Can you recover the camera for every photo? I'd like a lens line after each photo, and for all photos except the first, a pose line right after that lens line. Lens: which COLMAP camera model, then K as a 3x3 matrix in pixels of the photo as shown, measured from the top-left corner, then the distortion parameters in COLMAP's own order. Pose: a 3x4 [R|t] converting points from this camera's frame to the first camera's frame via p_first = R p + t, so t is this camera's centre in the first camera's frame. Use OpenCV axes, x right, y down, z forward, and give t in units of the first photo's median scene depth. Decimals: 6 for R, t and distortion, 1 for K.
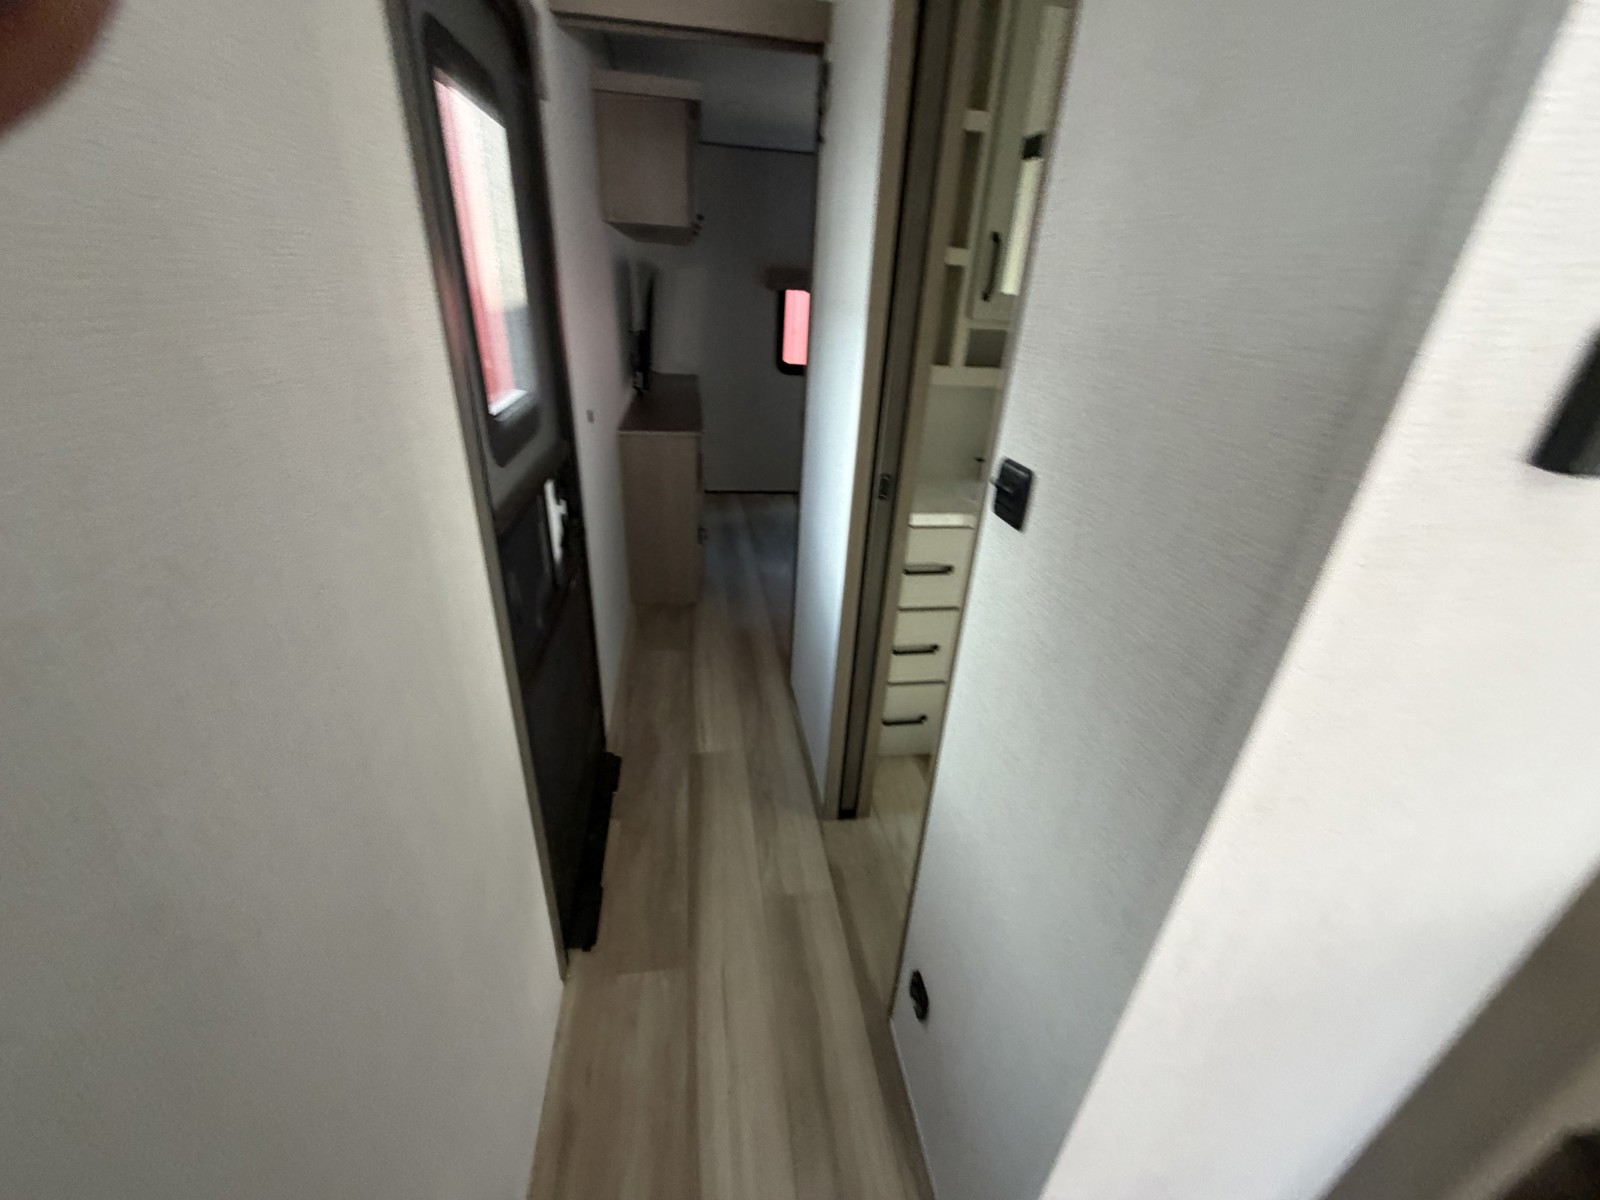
lens RADIAL K [[639.0, 0, 797.1], [0, 639.0, 602.9], [0, 0, 1]] dist [0.001338, 0.000384]
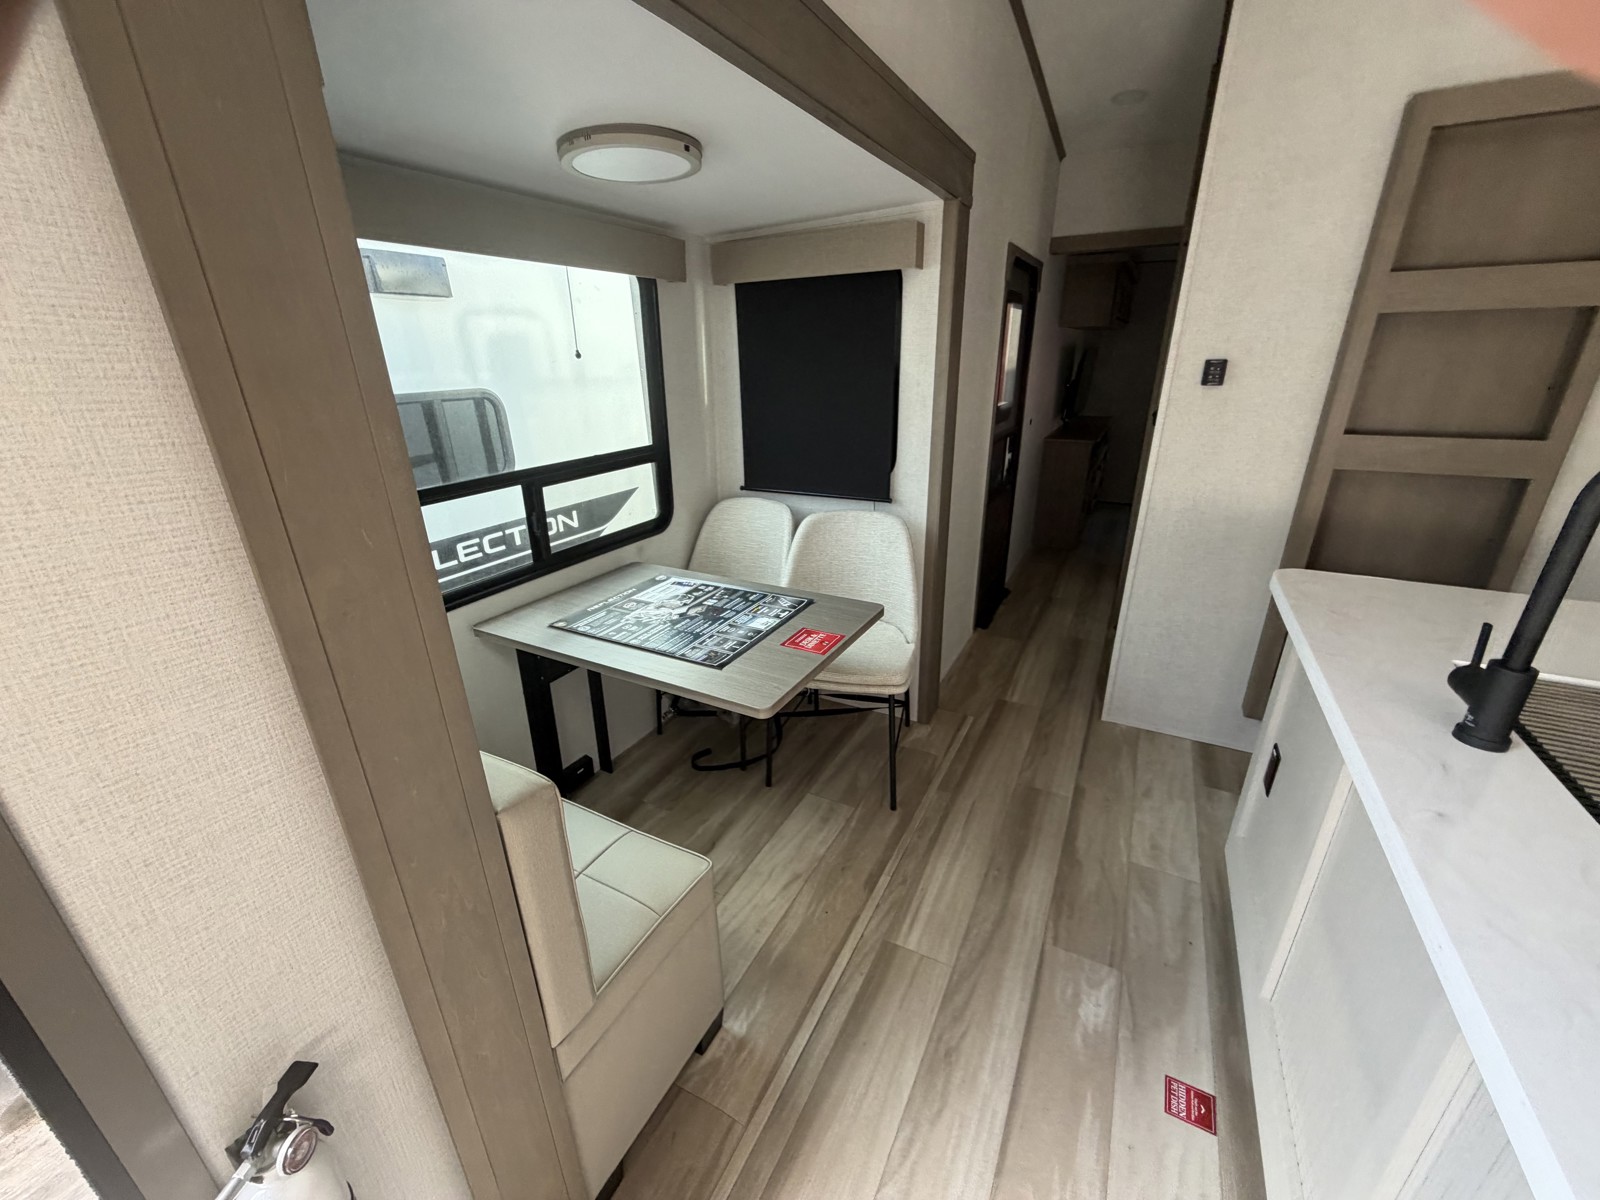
lens RADIAL K [[639.6, 0, 795.3], [0, 639.6, 599.5], [0, 0, 1]] dist [-0.001368, 0.000653]
pose [[0.797753, 0.161420, -0.580977, 0.368418], [-0.217049, 0.975789, -0.026919, 0.497391], [0.562566, 0.147575, 0.813475, -1.044037]]
